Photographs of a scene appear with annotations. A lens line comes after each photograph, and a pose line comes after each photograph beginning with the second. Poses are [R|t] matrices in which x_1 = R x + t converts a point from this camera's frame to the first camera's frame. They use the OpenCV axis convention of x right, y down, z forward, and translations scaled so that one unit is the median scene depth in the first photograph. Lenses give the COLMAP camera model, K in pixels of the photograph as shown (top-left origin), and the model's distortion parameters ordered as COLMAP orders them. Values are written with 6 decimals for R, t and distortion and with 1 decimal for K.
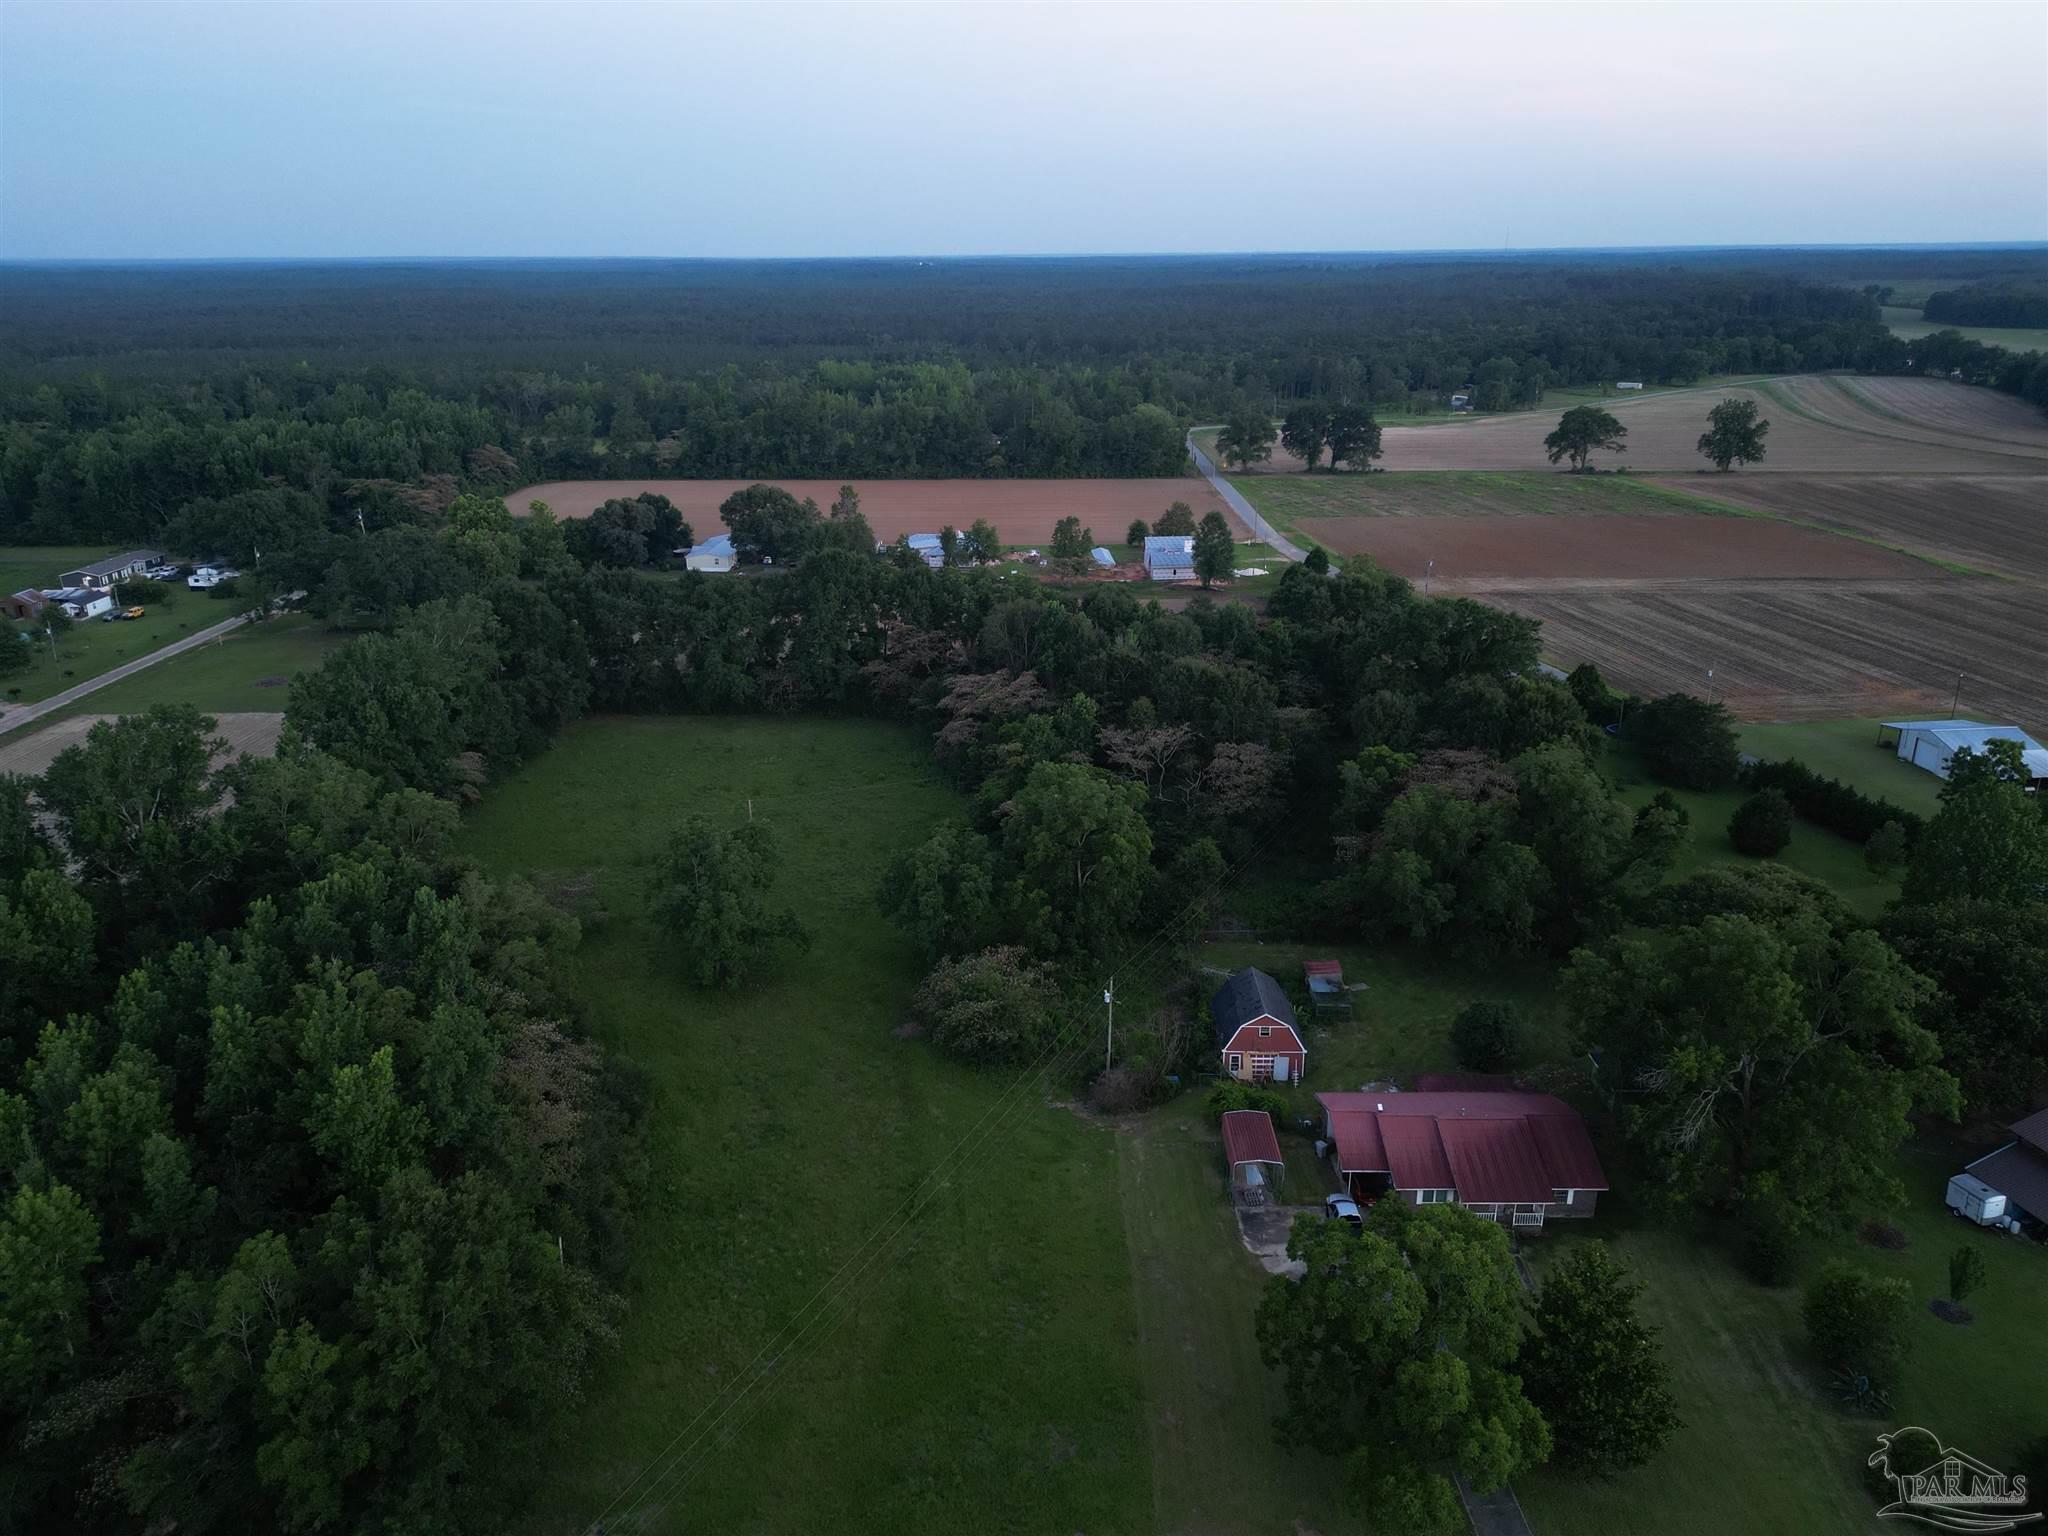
lens RADIAL K [[1425.3, 0, 1011.9], [0, 1425.3, 759.5], [0, 0, 1]] dist [0.062397, -0.053858]
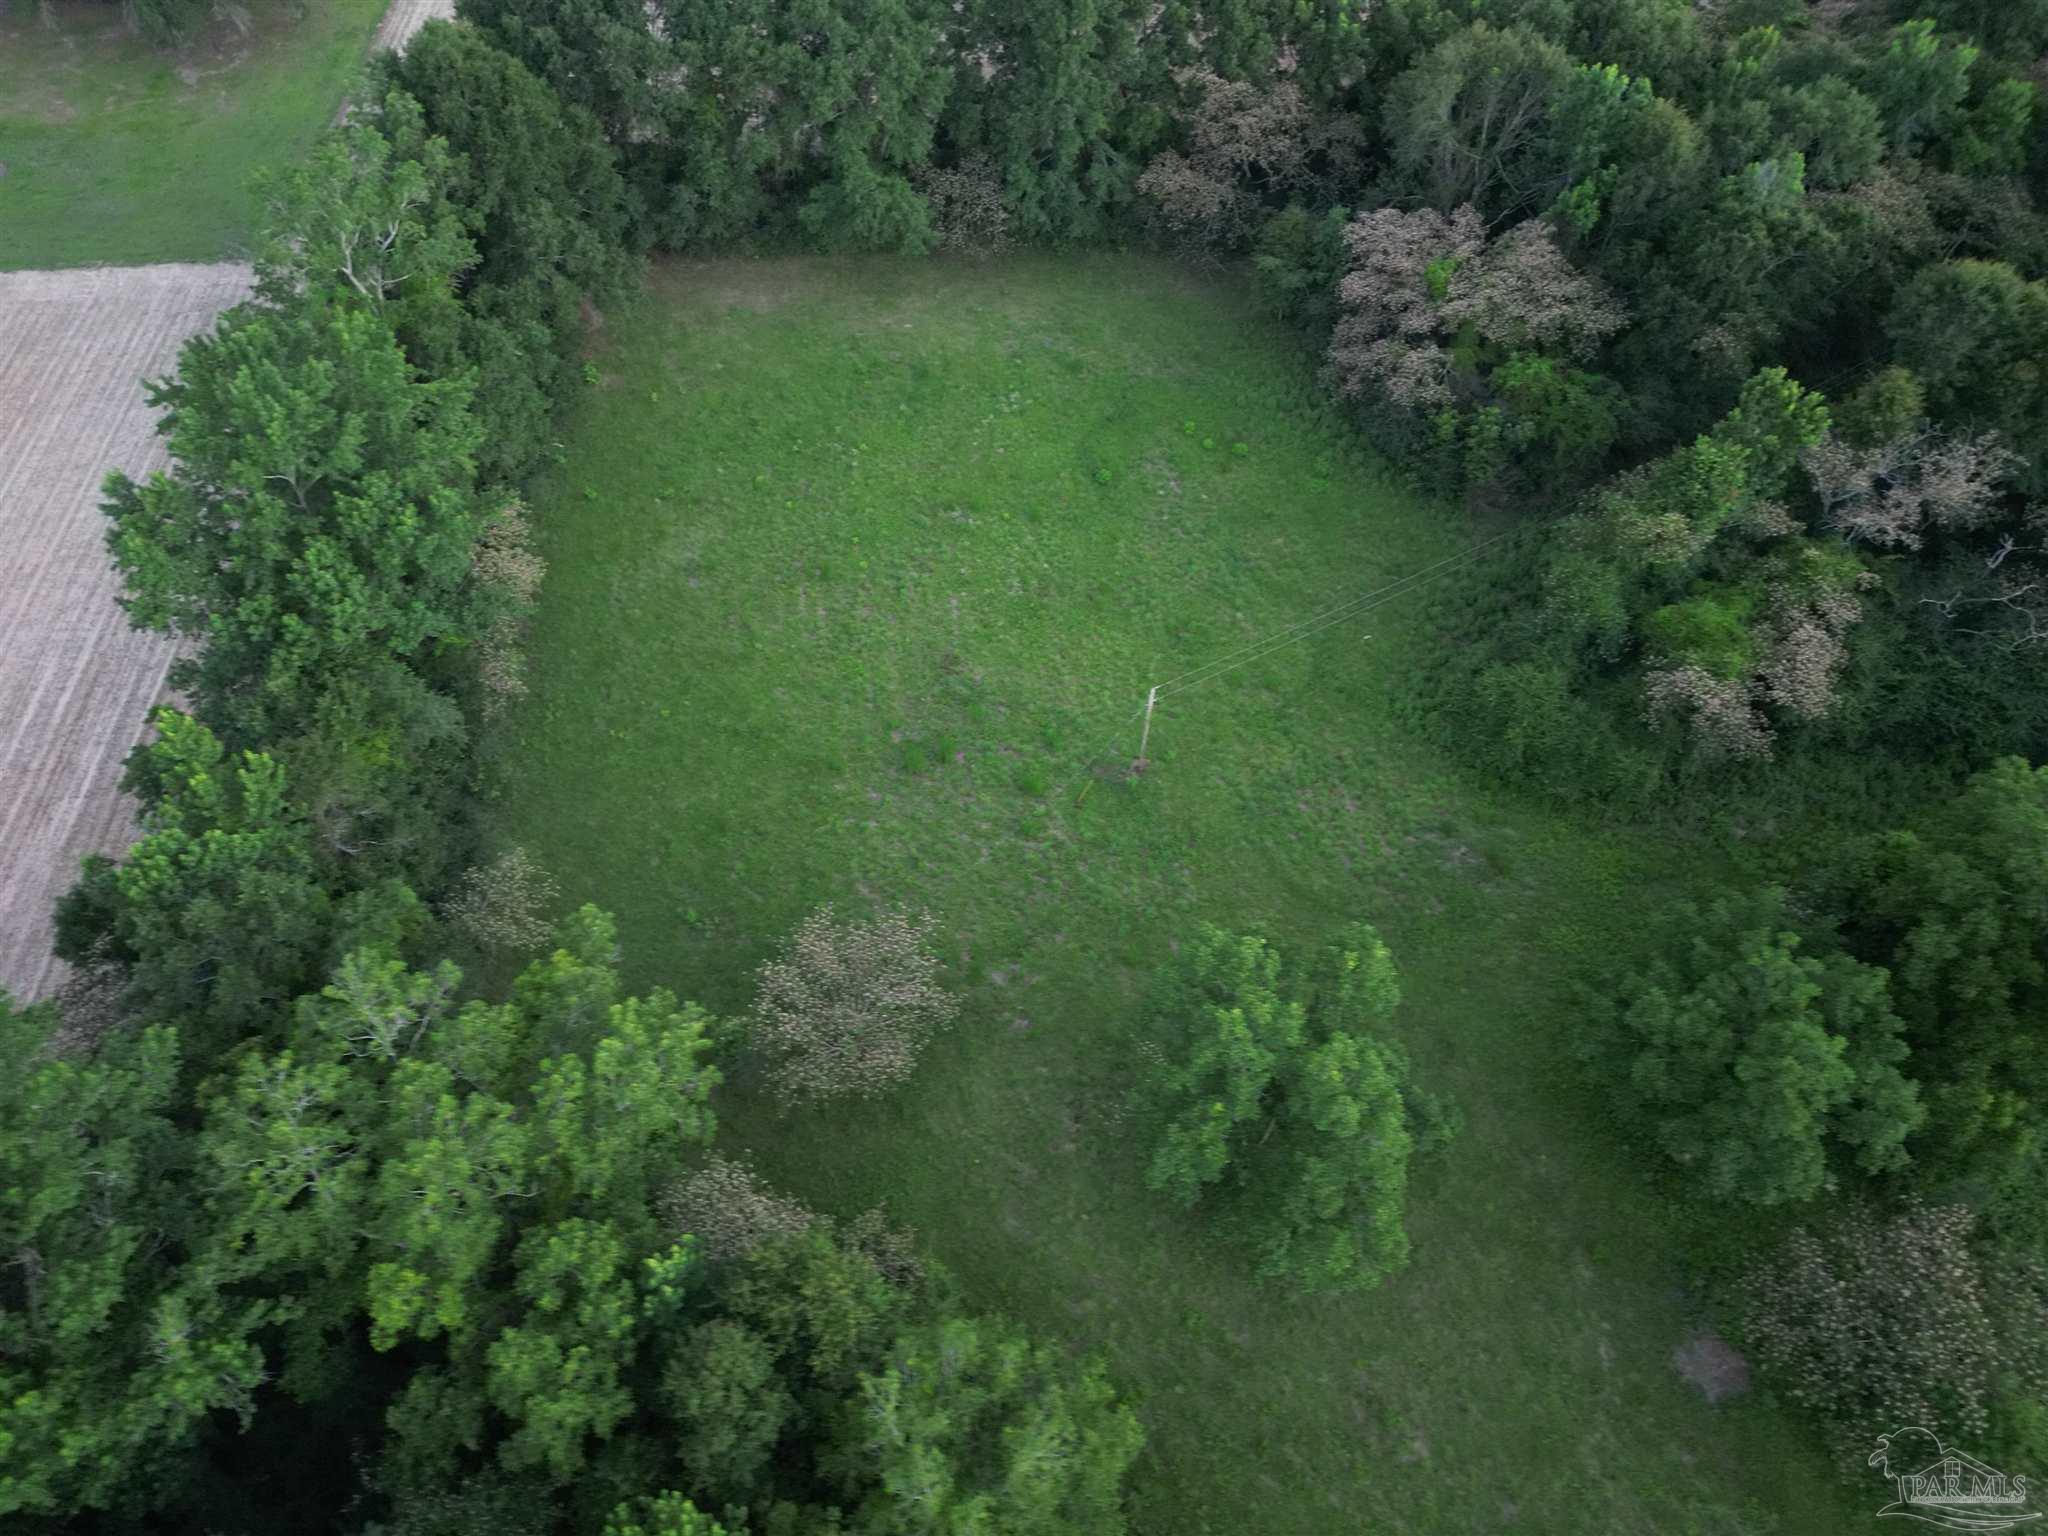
lens RADIAL K [[1425.3, 0, 1019.4], [0, 1425.3, 769.4], [0, 0, 1]] dist [0.062397, -0.053858]
pose [[0.994061, -0.078751, 0.075101, -0.320471], [0.027190, 0.847995, 0.529306, -0.248627], [-0.105369, -0.524121, 0.845100, 0.681479]]
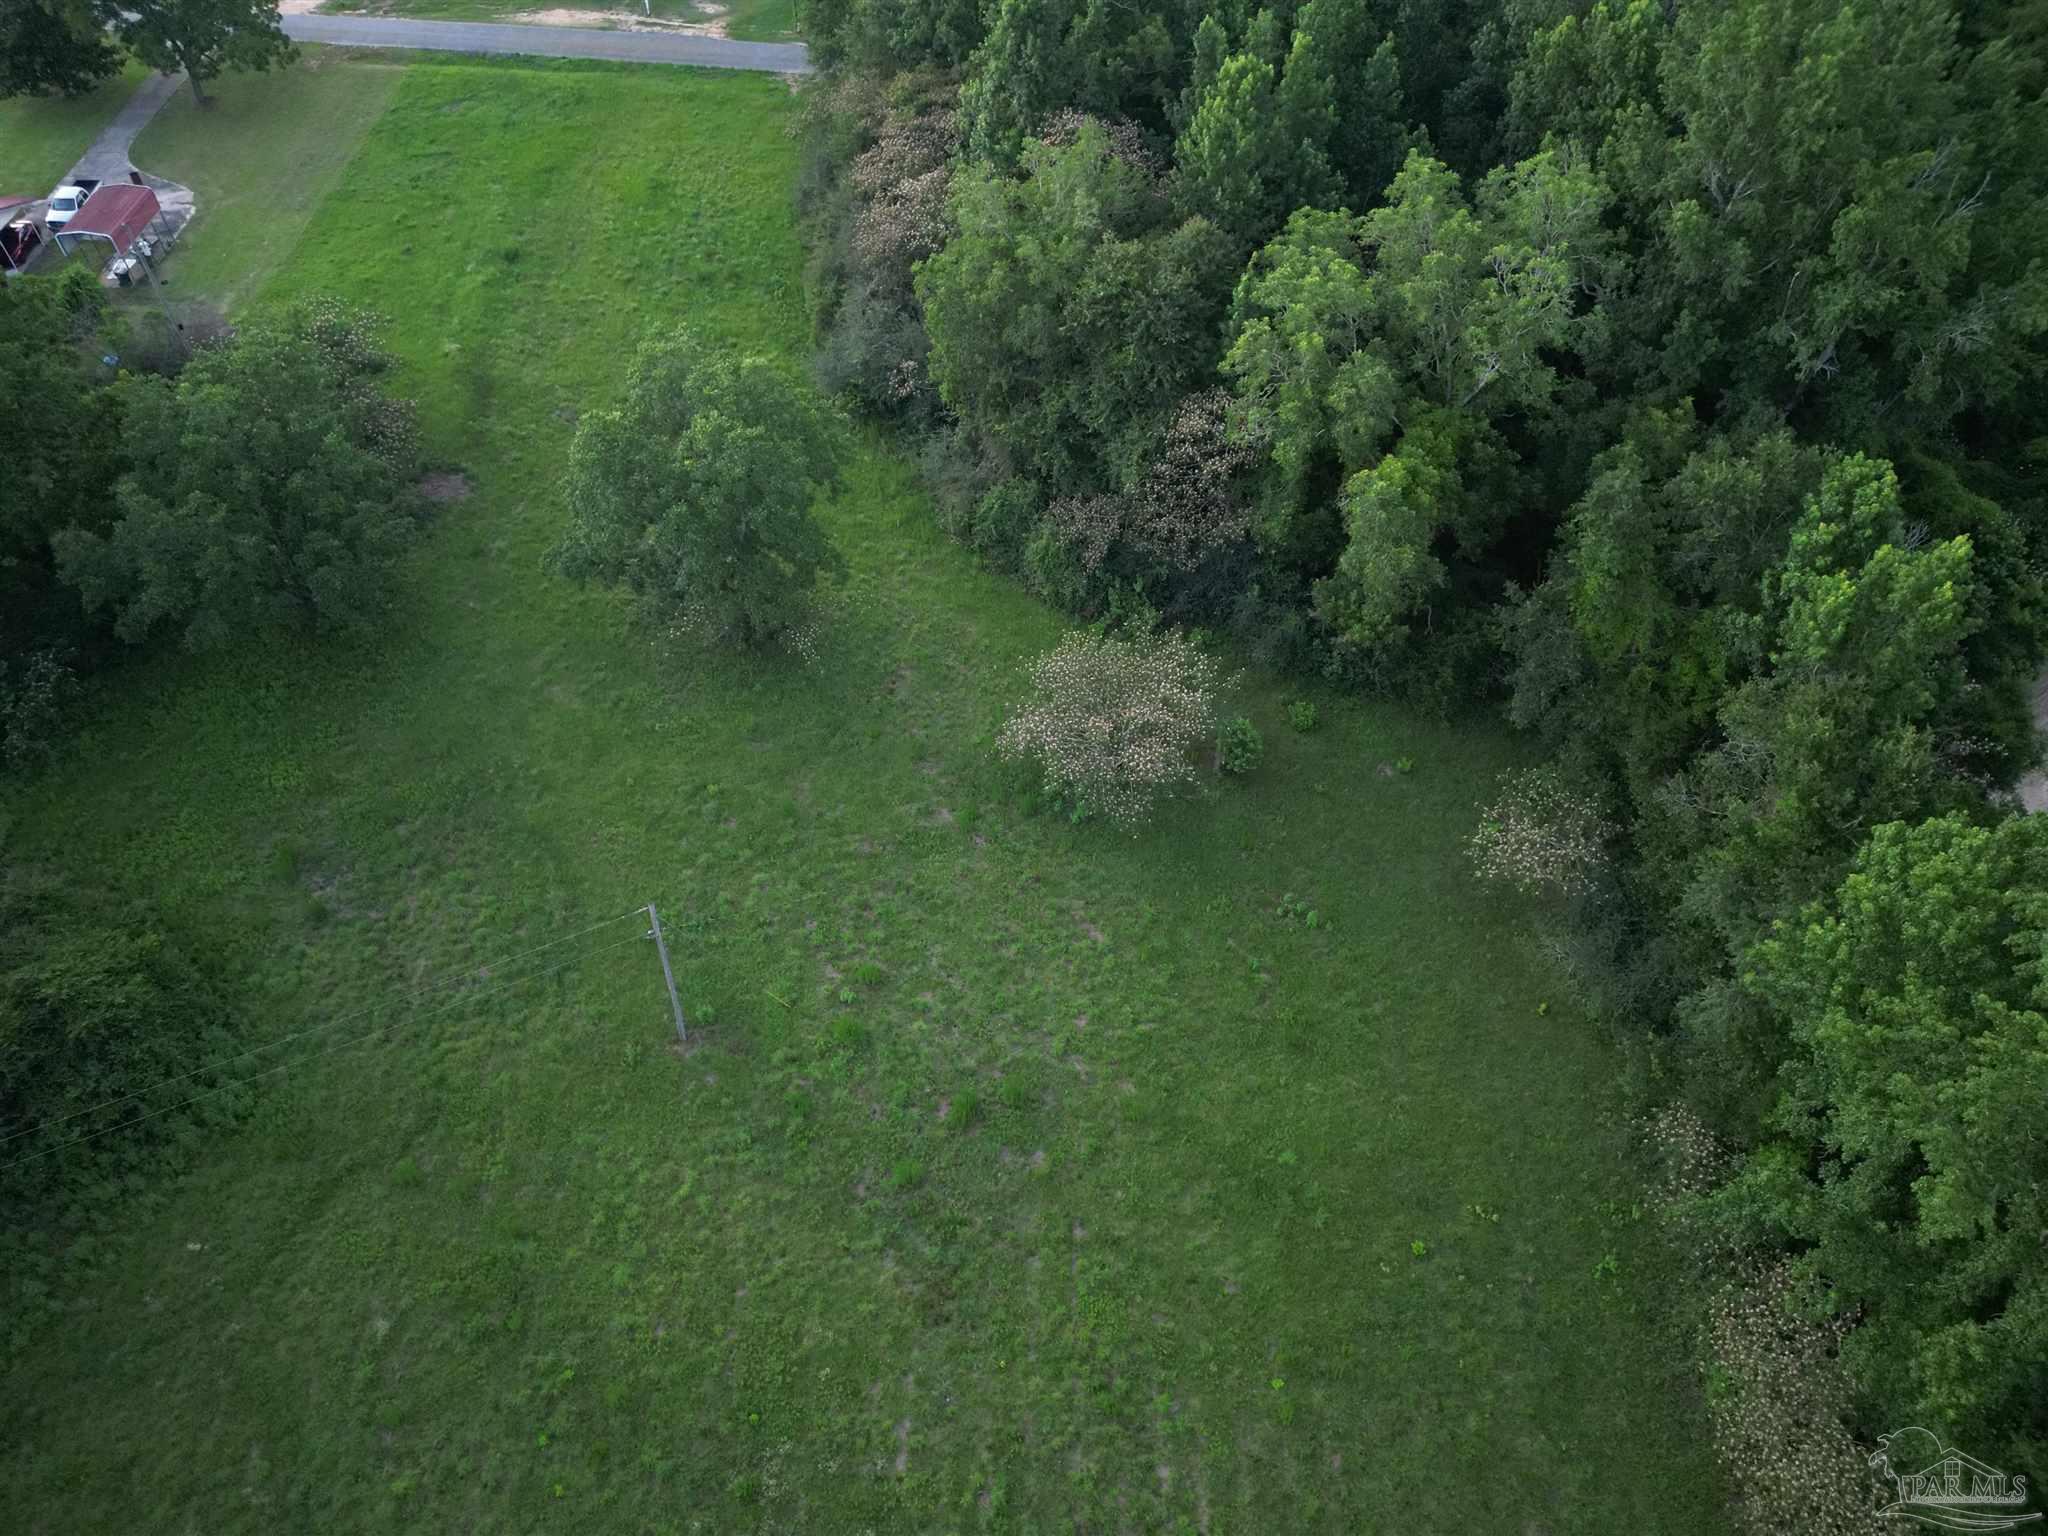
lens RADIAL K [[1425.3, 0, 1017.7], [0, 1425.3, 768.5], [0, 0, 1]] dist [0.062397, -0.053858]
pose [[-0.999825, -0.015109, 0.011075, -0.323048], [0.004747, 0.367563, 0.929986, -0.345680], [-0.018122, 0.929876, -0.367427, 1.297894]]
